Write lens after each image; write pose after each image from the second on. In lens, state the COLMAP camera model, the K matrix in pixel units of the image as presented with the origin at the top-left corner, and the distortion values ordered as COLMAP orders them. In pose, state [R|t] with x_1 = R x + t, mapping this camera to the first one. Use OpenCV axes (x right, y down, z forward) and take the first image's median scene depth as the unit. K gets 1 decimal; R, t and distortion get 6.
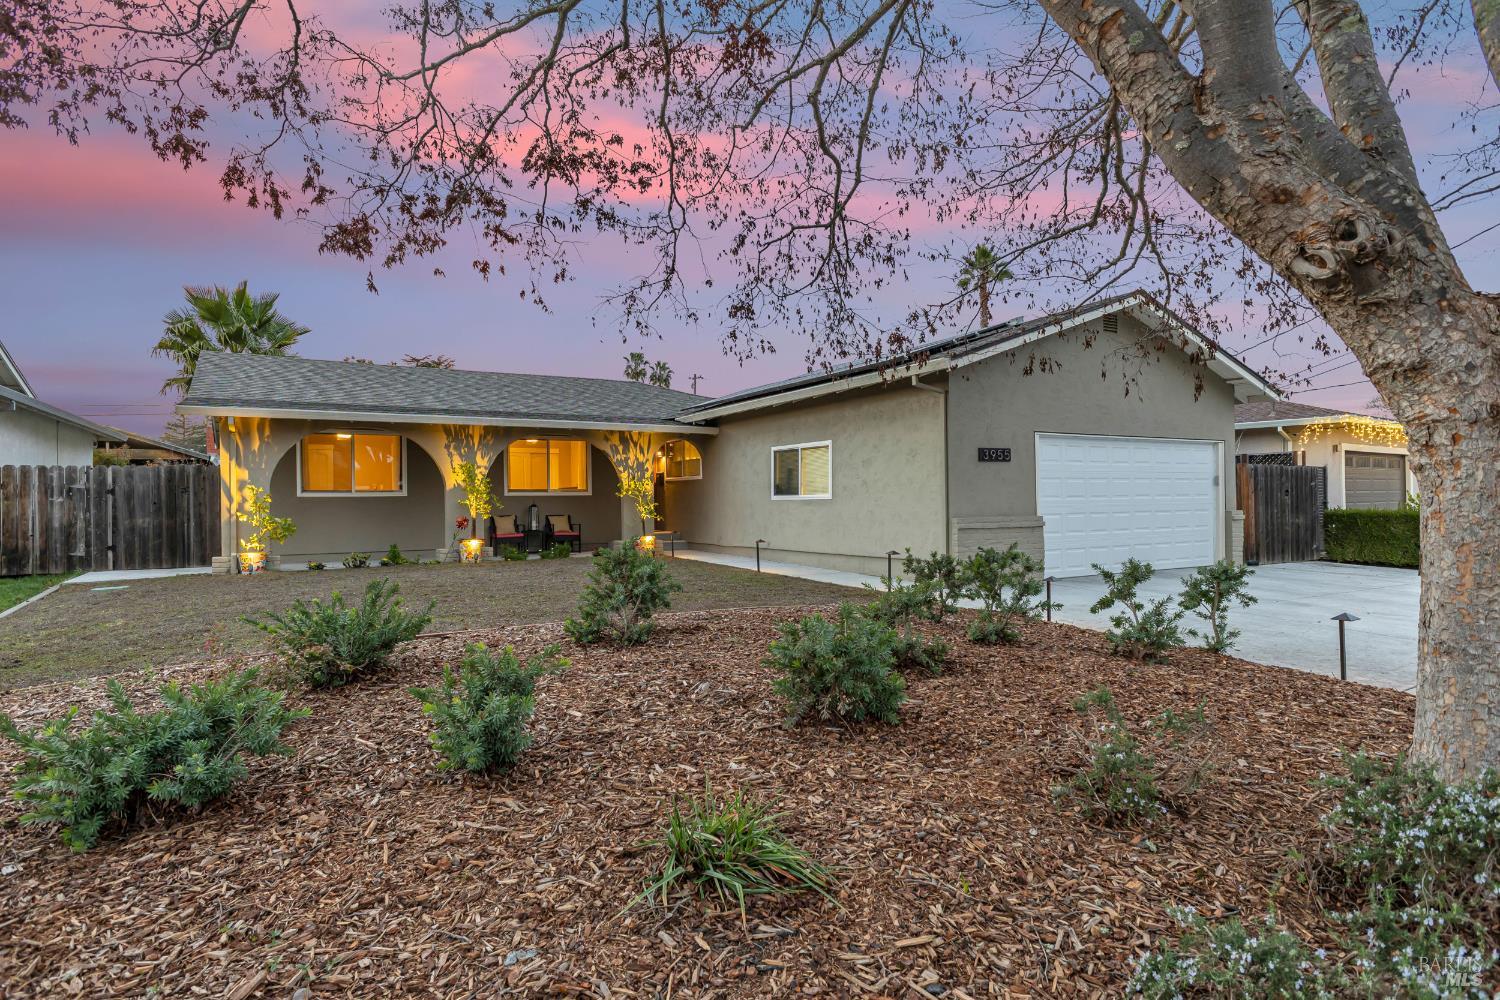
lens RADIAL K [[778.0, 0, 750.0], [0, 778.0, 500.0], [0, 0, 1]] dist [-0.001247, -0.000100]
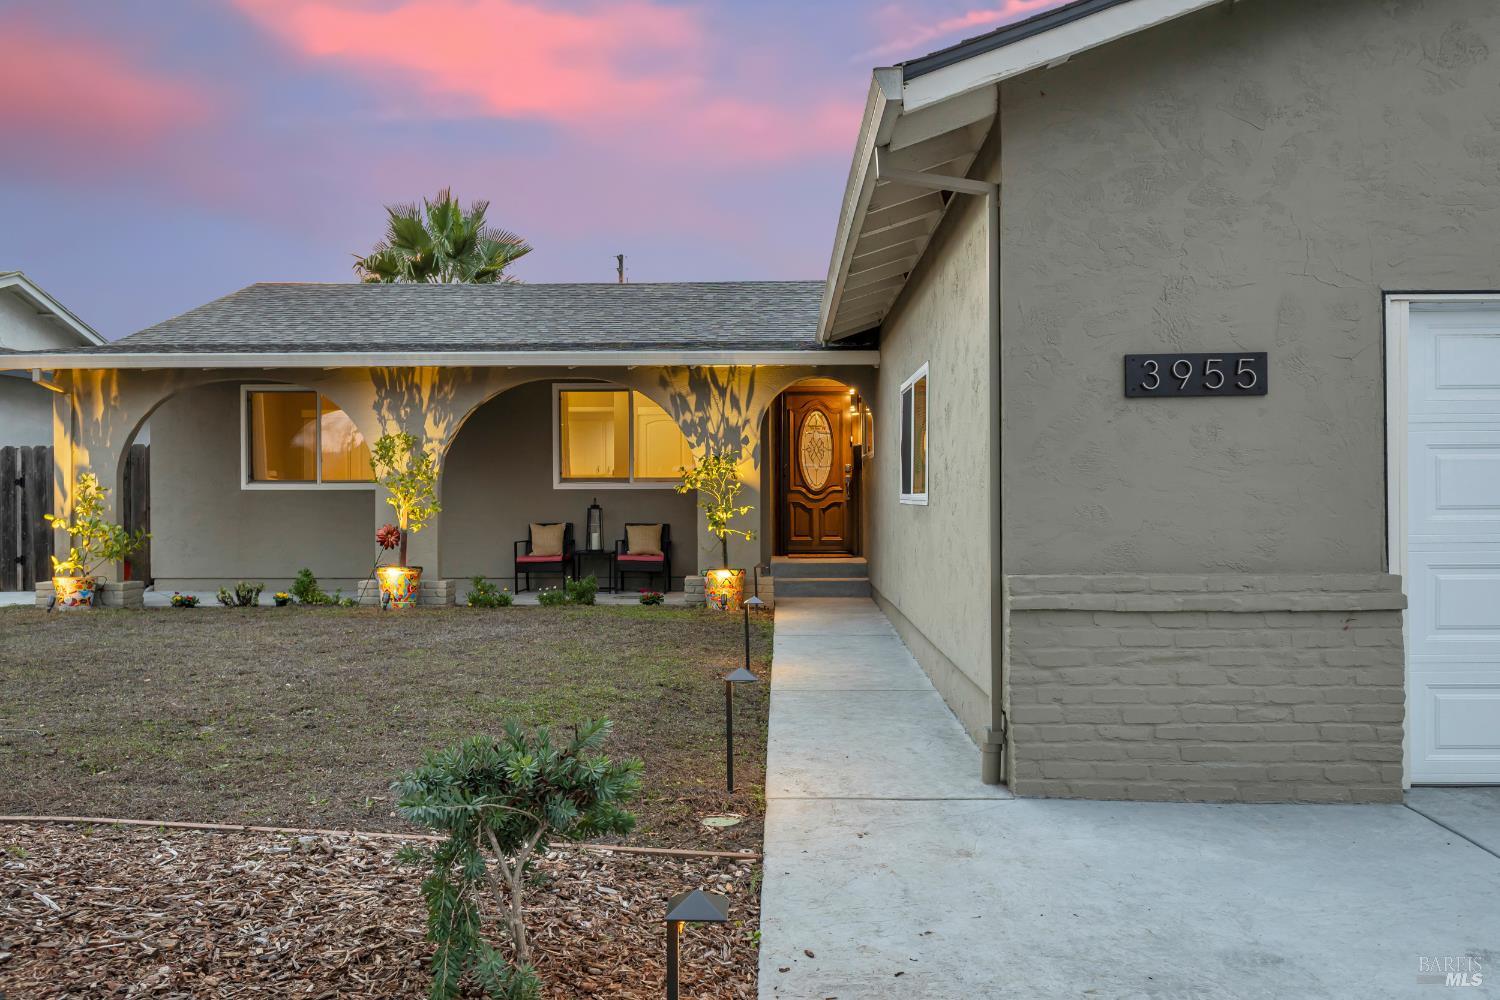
lens RADIAL K [[1189.3, 0, 750.0], [0, 1189.3, 500.0], [0, 0, 1]] dist [0.004771, -0.000900]
pose [[0.856136, 0.010463, -0.516645, 0.314377], [-0.006013, 0.999929, 0.010286, -0.009121], [0.516716, -0.005700, 0.856138, 0.383172]]
